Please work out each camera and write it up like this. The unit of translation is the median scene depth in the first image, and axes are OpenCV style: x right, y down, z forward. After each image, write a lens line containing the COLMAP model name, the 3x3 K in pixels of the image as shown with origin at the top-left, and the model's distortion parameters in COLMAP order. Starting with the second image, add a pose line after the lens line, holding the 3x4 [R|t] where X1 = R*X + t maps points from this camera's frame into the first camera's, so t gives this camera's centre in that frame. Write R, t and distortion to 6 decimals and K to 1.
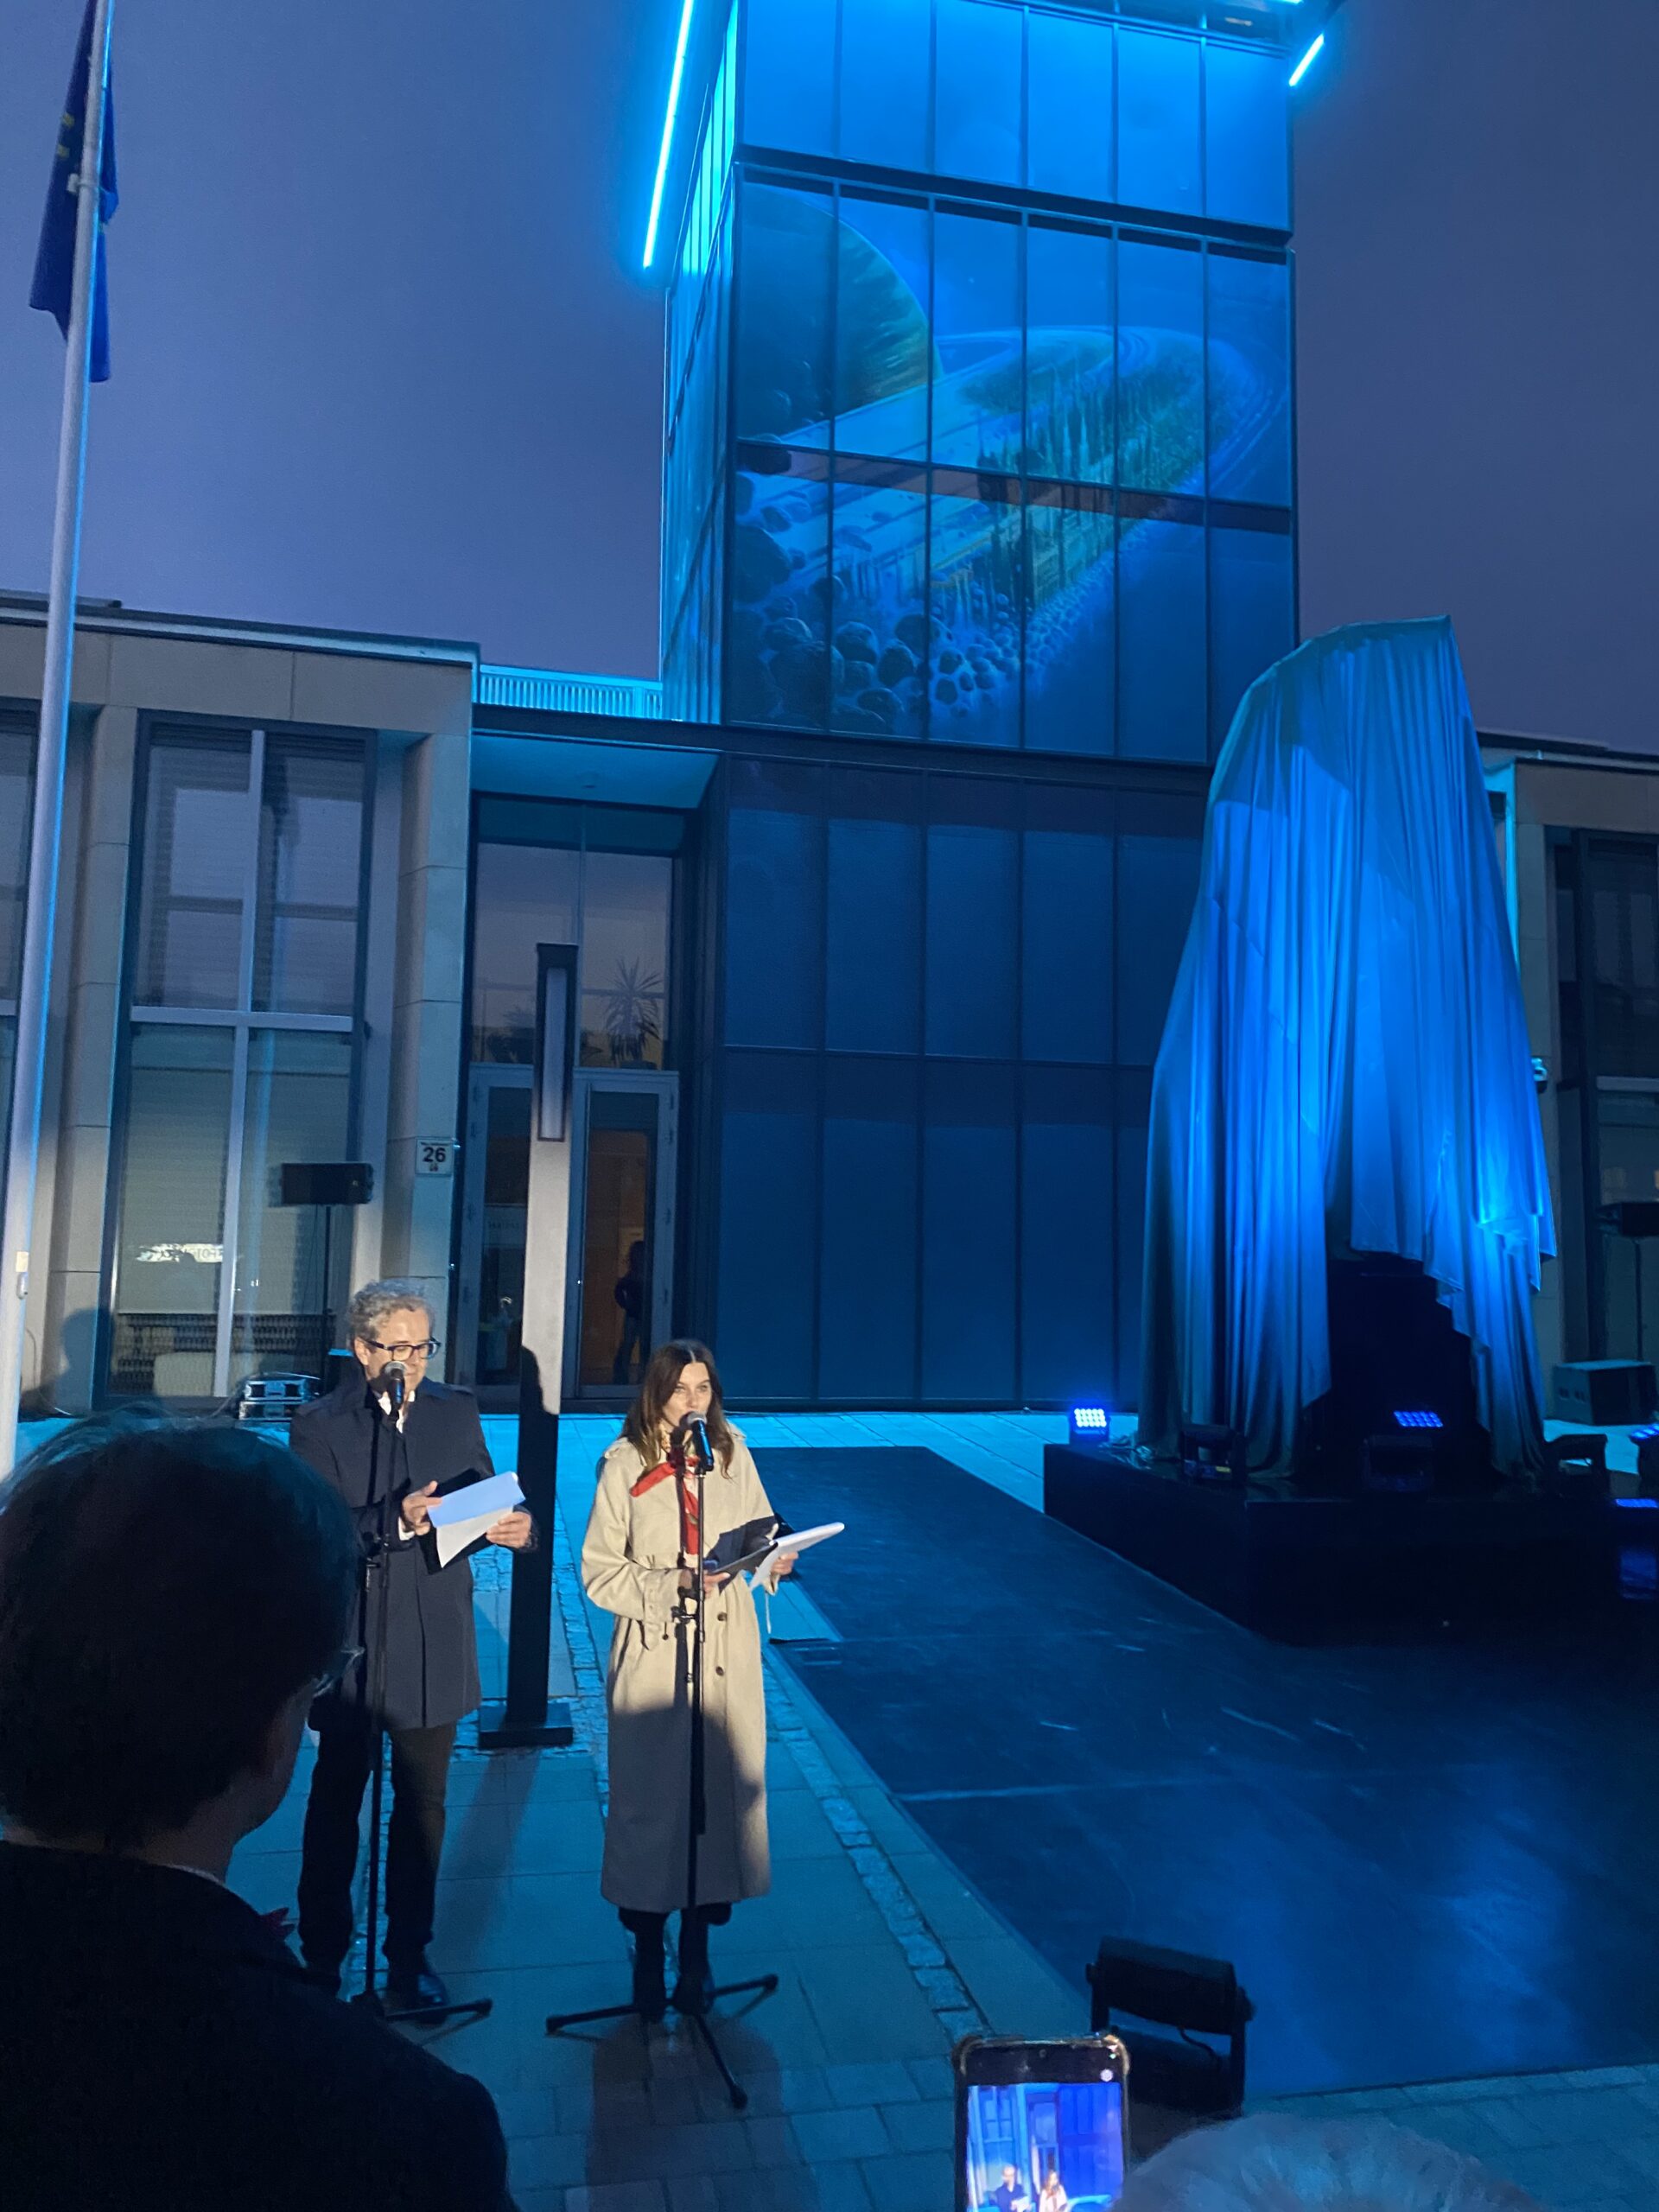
lens RADIAL K [[1688.2, 0, 814.5], [0, 1688.2, 1112.8], [0, 0, 1]] dist [0.056428, -0.076804]
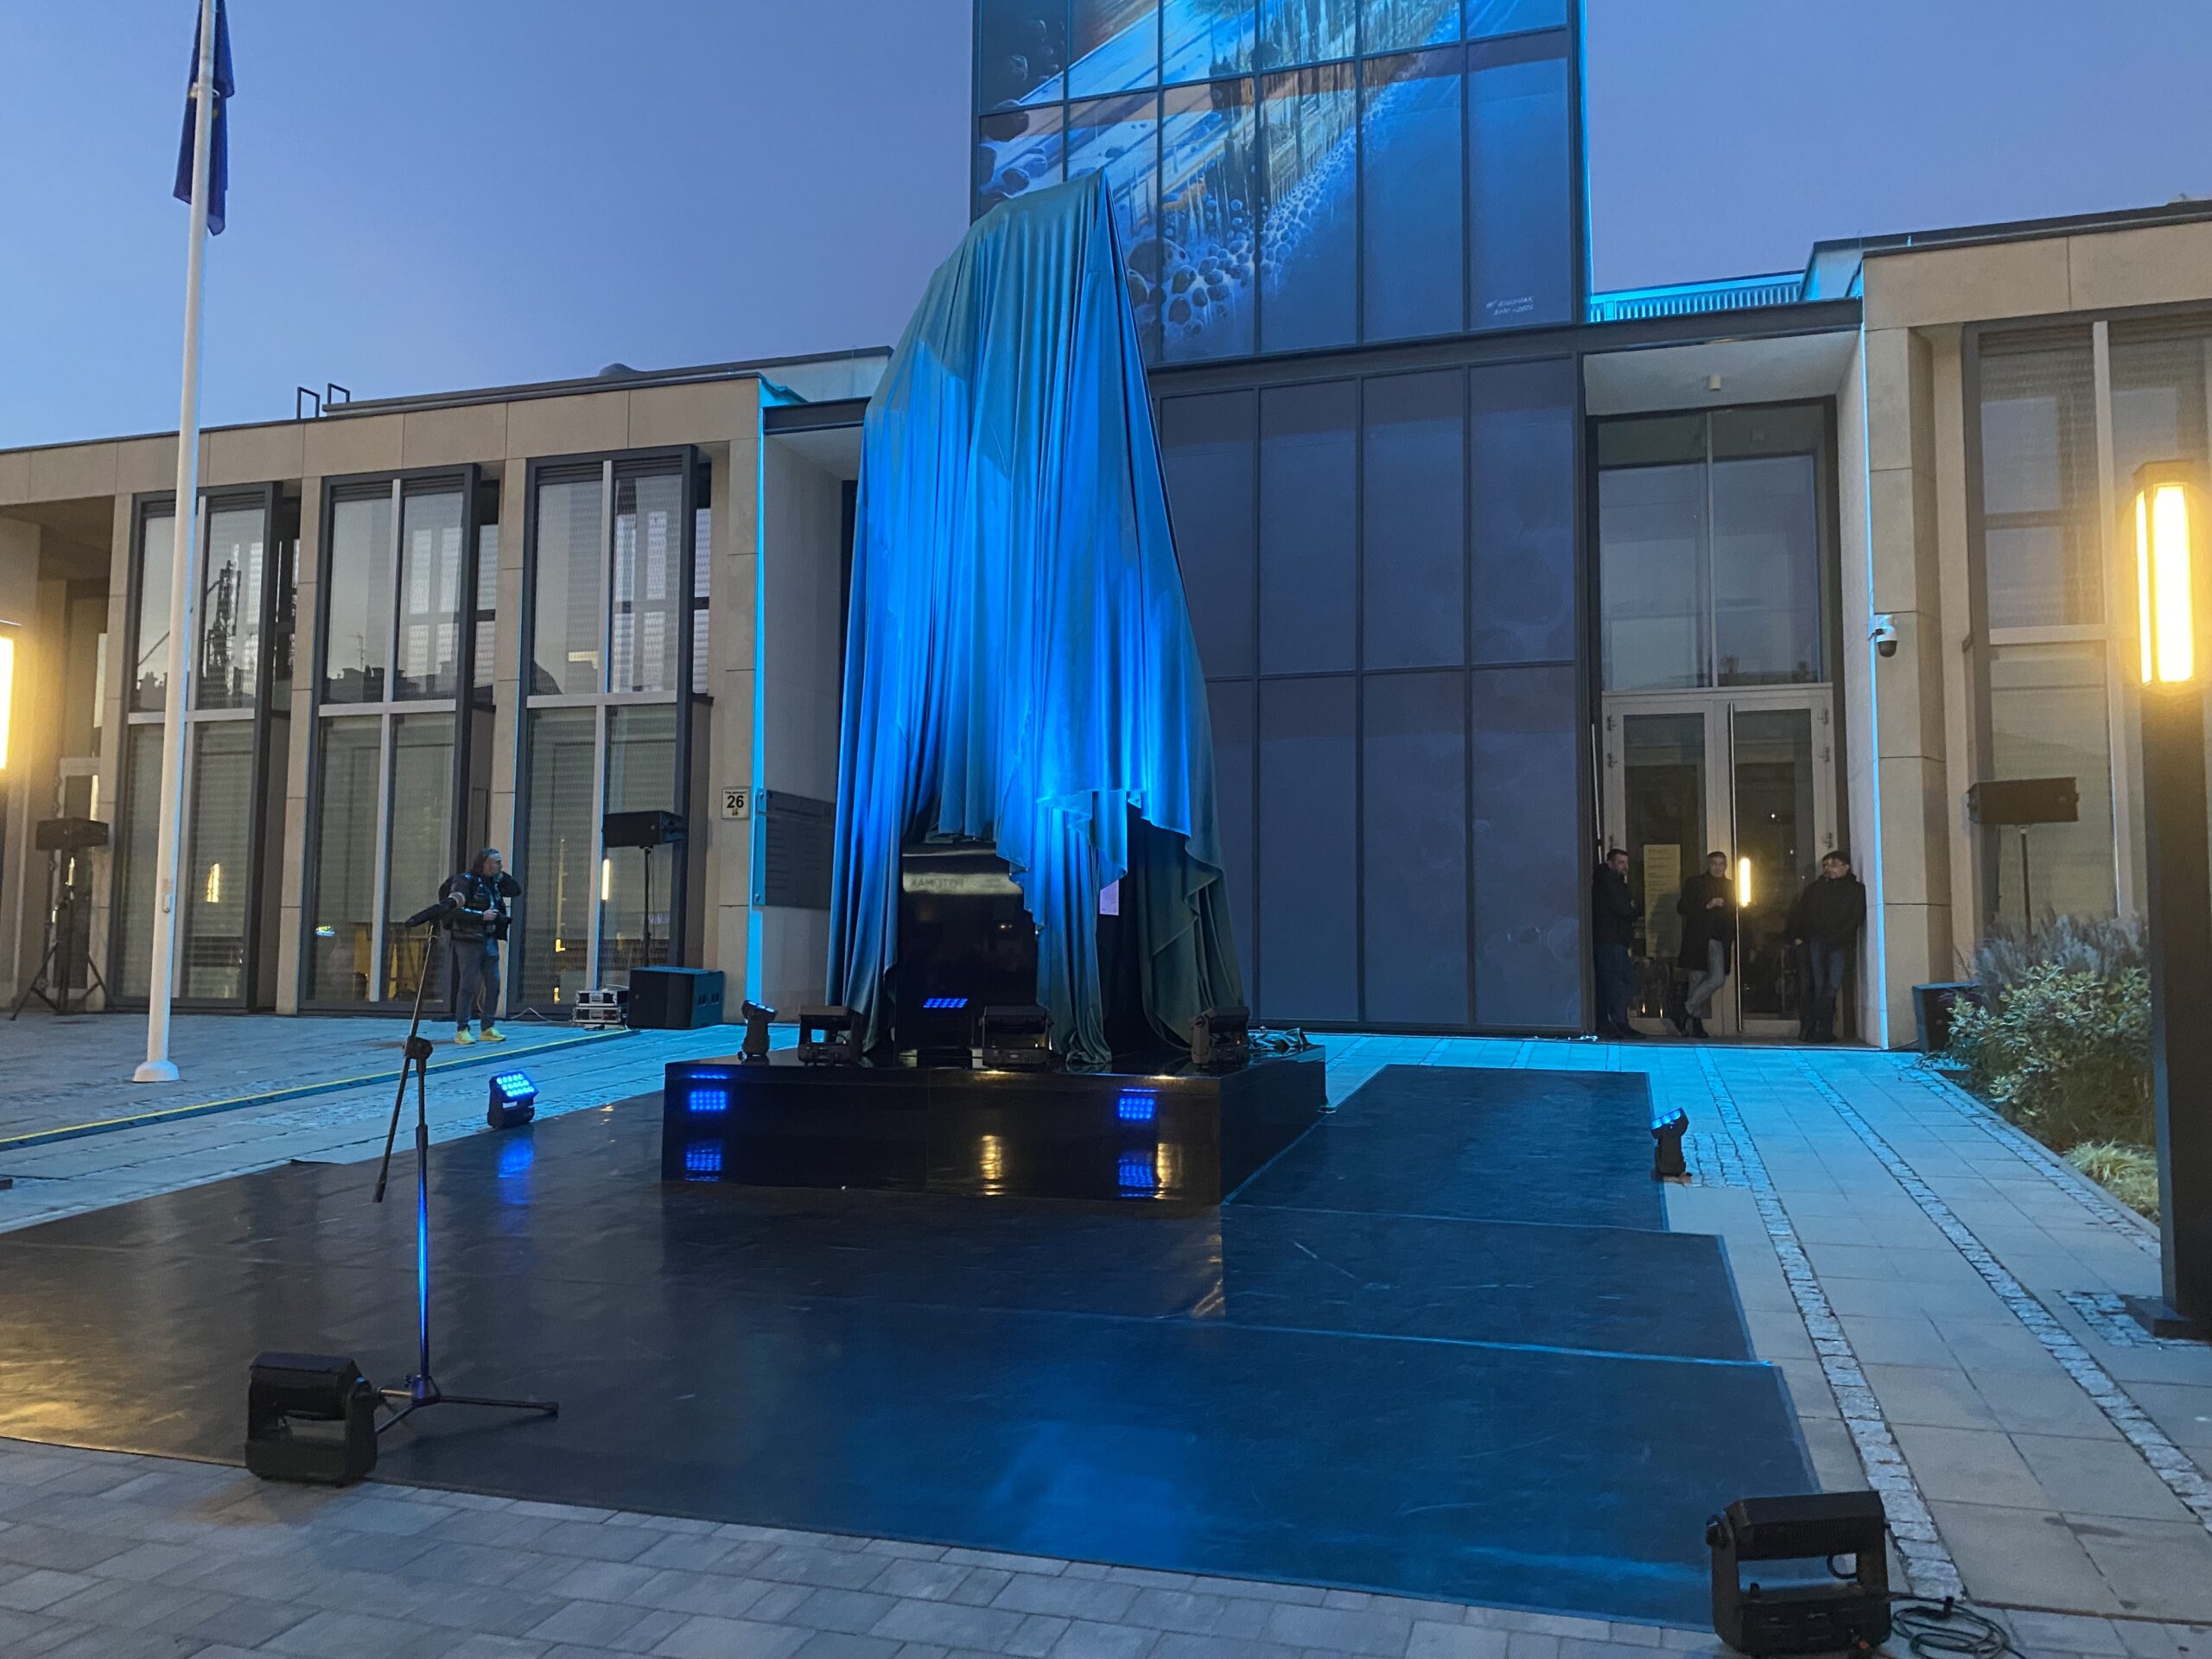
lens RADIAL K [[1688.2, 0, 1103.6], [0, 1688.2, 810.9], [0, 0, 1]] dist [0.056428, -0.076804]
pose [[0.872882, -0.052659, -0.485082, 0.508310], [0.062283, 0.998052, 0.003730, 0.038708], [0.483940, -0.033468, 0.874461, 0.094346]]
